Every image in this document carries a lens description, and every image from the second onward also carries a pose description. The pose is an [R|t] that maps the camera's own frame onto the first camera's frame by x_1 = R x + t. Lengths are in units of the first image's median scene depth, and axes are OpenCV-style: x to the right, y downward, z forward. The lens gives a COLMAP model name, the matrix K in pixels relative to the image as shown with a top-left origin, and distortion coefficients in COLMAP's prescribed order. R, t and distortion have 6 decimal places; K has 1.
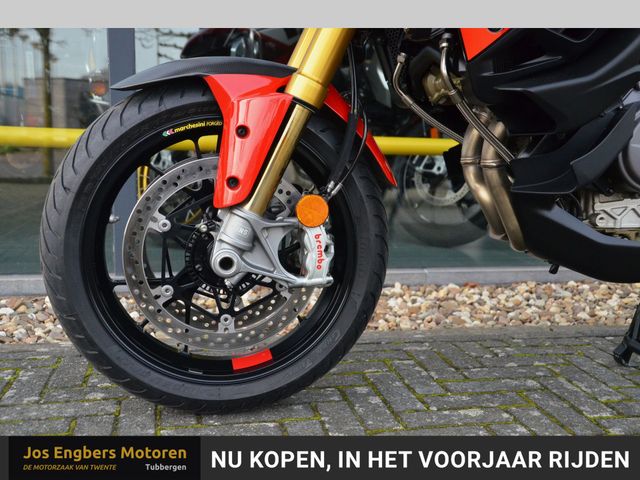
lens RADIAL K [[699.1, 0, 329.6], [0, 699.1, 247.9], [0, 0, 1]] dist [-0.006828, 0.024649]
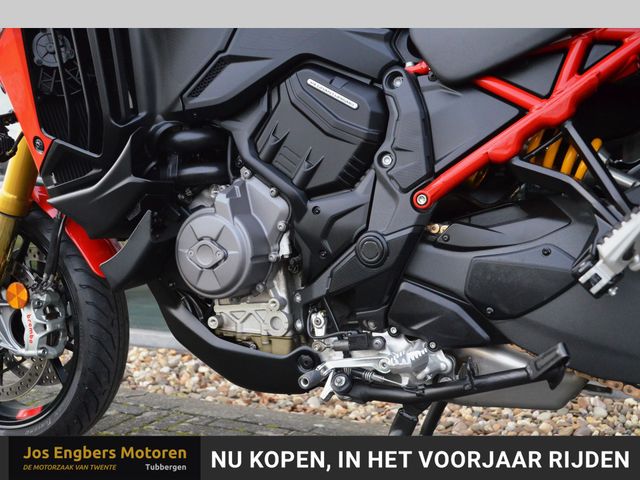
lens RADIAL K [[699.1, 0, 329.6], [0, 699.1, 247.9], [0, 0, 1]] dist [-0.006828, 0.024649]
pose [[0.819471, 0.023089, -0.572656, 1.069550], [-0.076419, 0.994668, -0.069250, -0.087484], [0.568004, 0.100510, 0.816866, 0.273748]]
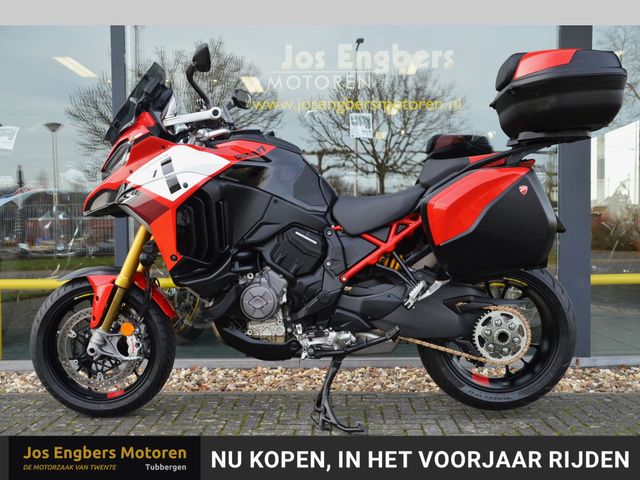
lens RADIAL K [[699.1, 0, 329.6], [0, 699.1, 247.9], [0, 0, 1]] dist [-0.006828, 0.024649]
pose [[0.974185, -0.029492, -0.223817, 1.144282], [-0.001827, 0.990367, -0.138454, 0.002556], [0.225744, 0.135289, 0.964747, -1.161558]]
